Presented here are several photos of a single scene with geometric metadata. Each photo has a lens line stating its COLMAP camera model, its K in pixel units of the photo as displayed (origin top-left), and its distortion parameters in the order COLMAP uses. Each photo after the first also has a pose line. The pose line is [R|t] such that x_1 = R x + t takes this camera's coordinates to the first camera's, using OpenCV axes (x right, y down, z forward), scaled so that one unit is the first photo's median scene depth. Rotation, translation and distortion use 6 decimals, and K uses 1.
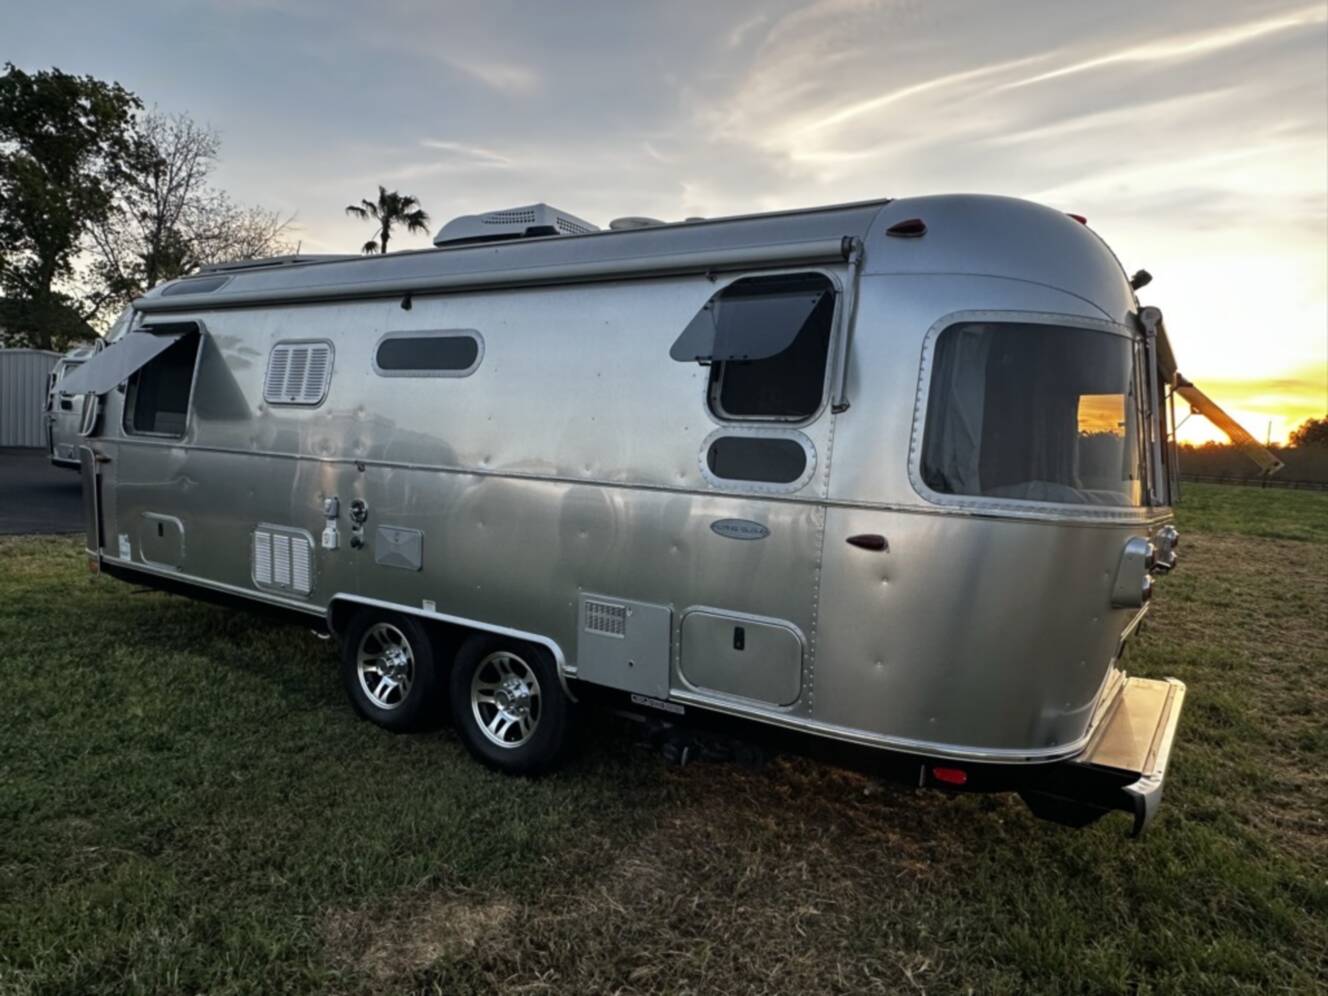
lens RADIAL K [[875.2, 0, 673.1], [0, 875.2, 493.4], [0, 0, 1]] dist [-0.004053, 0.004104]
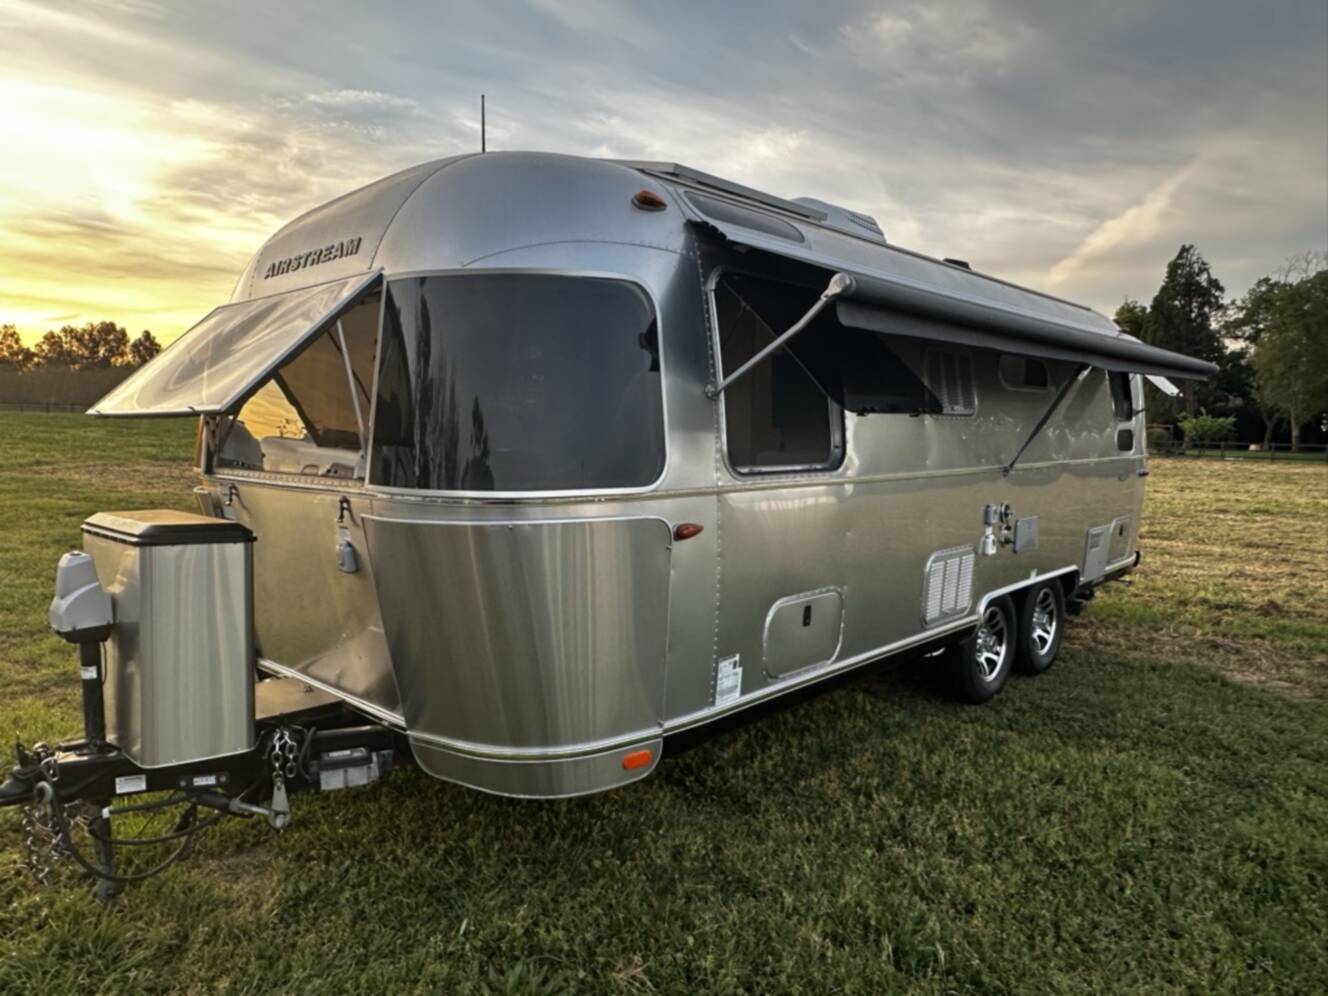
lens RADIAL K [[875.2, 0, 663.7], [0, 875.2, 497.0], [0, 0, 1]] dist [-0.004053, 0.004104]
pose [[0.181378, -0.145906, 0.972529, -1.706309], [0.045381, 0.989121, 0.139931, -0.194487], [-0.982366, 0.018754, 0.186026, 1.383129]]
